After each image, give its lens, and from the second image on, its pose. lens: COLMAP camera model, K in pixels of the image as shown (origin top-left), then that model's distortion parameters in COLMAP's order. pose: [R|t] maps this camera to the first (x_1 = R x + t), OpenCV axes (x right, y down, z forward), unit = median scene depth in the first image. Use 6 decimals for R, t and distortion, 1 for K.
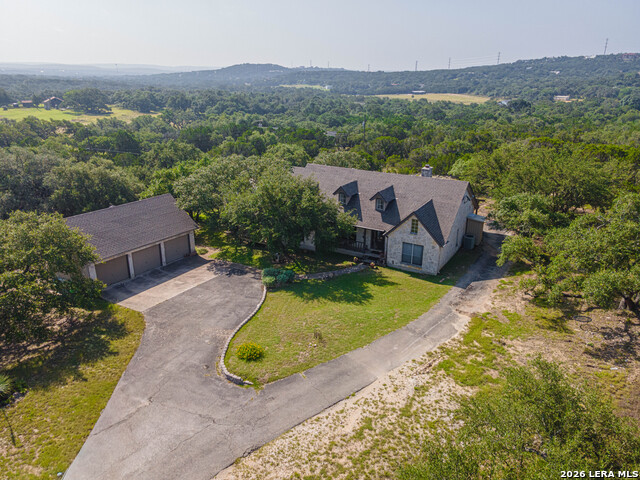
lens RADIAL K [[460.4, 0, 316.0], [0, 460.4, 241.2], [0, 0, 1]] dist [0.051210, -0.014155]
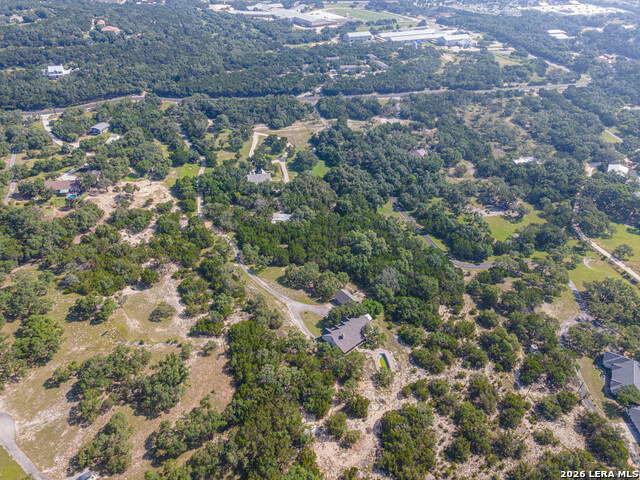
lens RADIAL K [[460.4, 0, 315.5], [0, 460.4, 239.1], [0, 0, 1]] dist [0.051210, -0.014155]
pose [[-0.287914, 0.546912, -0.786125, 5.463865], [-0.338851, 0.709600, 0.617776, -5.720557], [0.895704, 0.444246, -0.018982, 0.688885]]
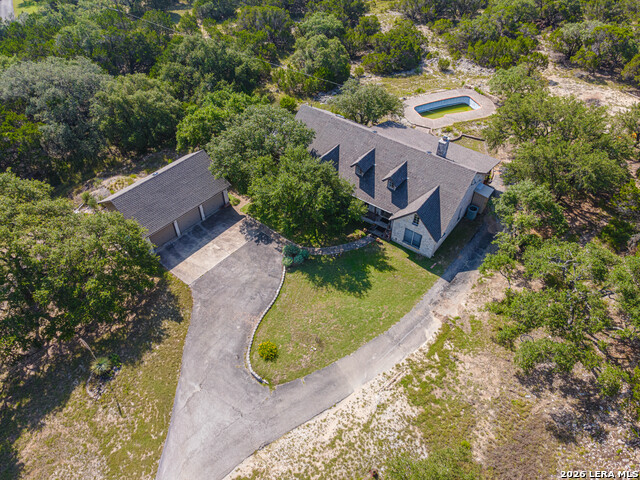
lens RADIAL K [[460.4, 0, 316.5], [0, 460.4, 238.8], [0, 0, 1]] dist [0.051210, -0.014155]
pose [[0.994448, 0.065419, -0.082425, 0.090456], [-0.023788, 0.902756, 0.429494, -0.639267], [0.102507, -0.425149, 0.899300, -0.083688]]
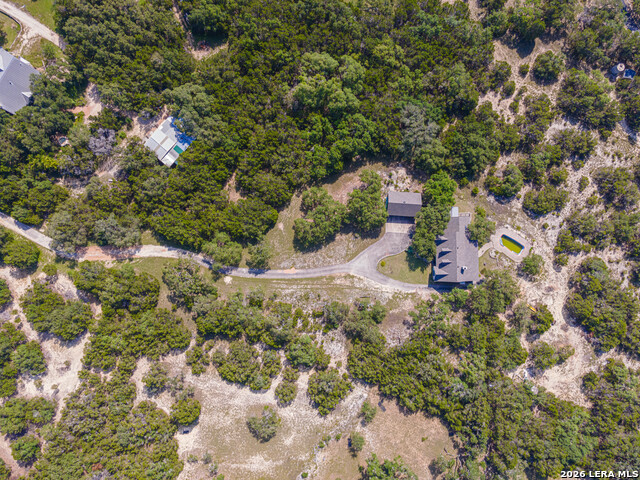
lens RADIAL K [[460.4, 0, 316.6], [0, 460.4, 236.6], [0, 0, 1]] dist [0.051210, -0.014155]
pose [[0.533080, 0.846012, 0.009455, -0.922424], [-0.286988, 0.170298, 0.942675, -5.014357], [0.795904, -0.505235, 0.333578, -1.443701]]
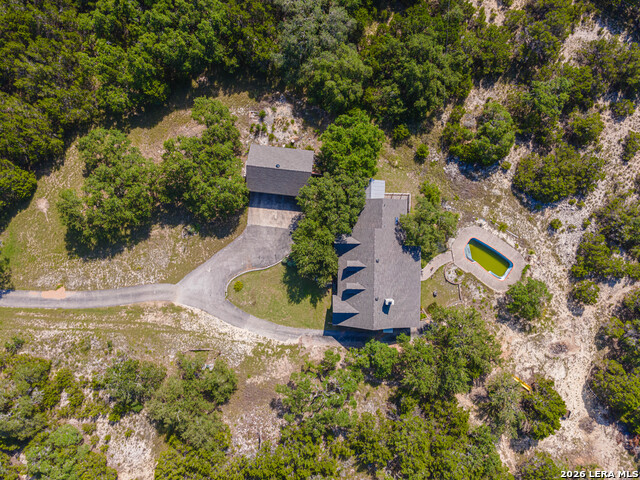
lens RADIAL K [[460.4, 0, 316.3], [0, 460.4, 239.3], [0, 0, 1]] dist [0.051210, -0.014155]
pose [[0.500099, 0.865964, 0.002813, -0.156591], [-0.291755, 0.165430, 0.942079, -2.746803], [0.815340, -0.471954, 0.335380, 0.527279]]
